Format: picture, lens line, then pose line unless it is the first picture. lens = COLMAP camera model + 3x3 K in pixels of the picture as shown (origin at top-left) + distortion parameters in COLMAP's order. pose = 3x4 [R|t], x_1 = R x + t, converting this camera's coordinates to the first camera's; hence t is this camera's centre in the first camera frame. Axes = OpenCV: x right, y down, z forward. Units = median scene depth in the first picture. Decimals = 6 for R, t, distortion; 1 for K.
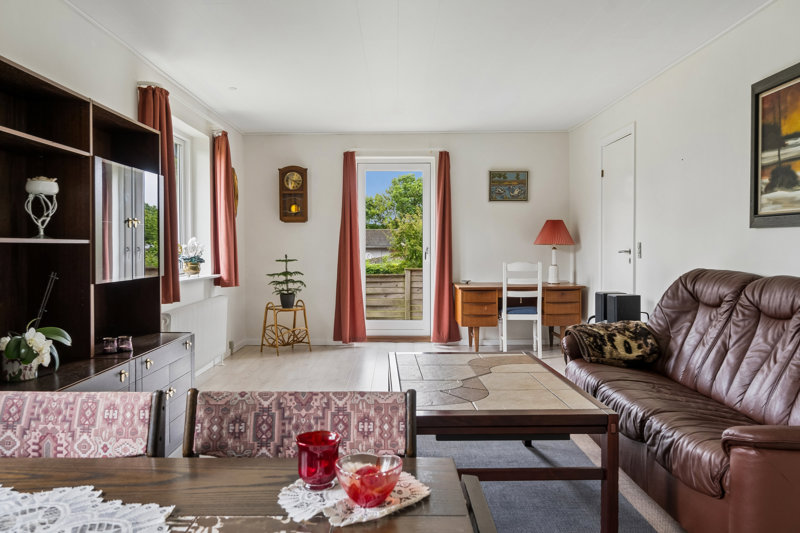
lens RADIAL K [[607.4, 0, 400.0], [0, 607.4, 266.5], [0, 0, 1]] dist [-0.001492, -0.001151]
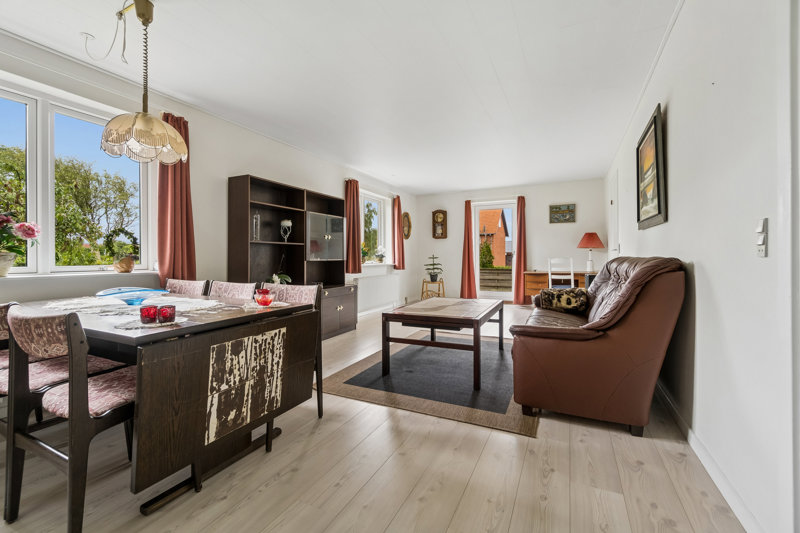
lens RADIAL K [[347.9, 0, 400.0], [0, 347.9, 266.5], [0, 0, 1]] dist [0.000944, 0.000015]
pose [[0.897347, 0.008473, -0.441244, 0.209522], [-0.011052, 0.999934, -0.003275, 0.022364], [0.441187, 0.007816, 0.897381, -0.061841]]
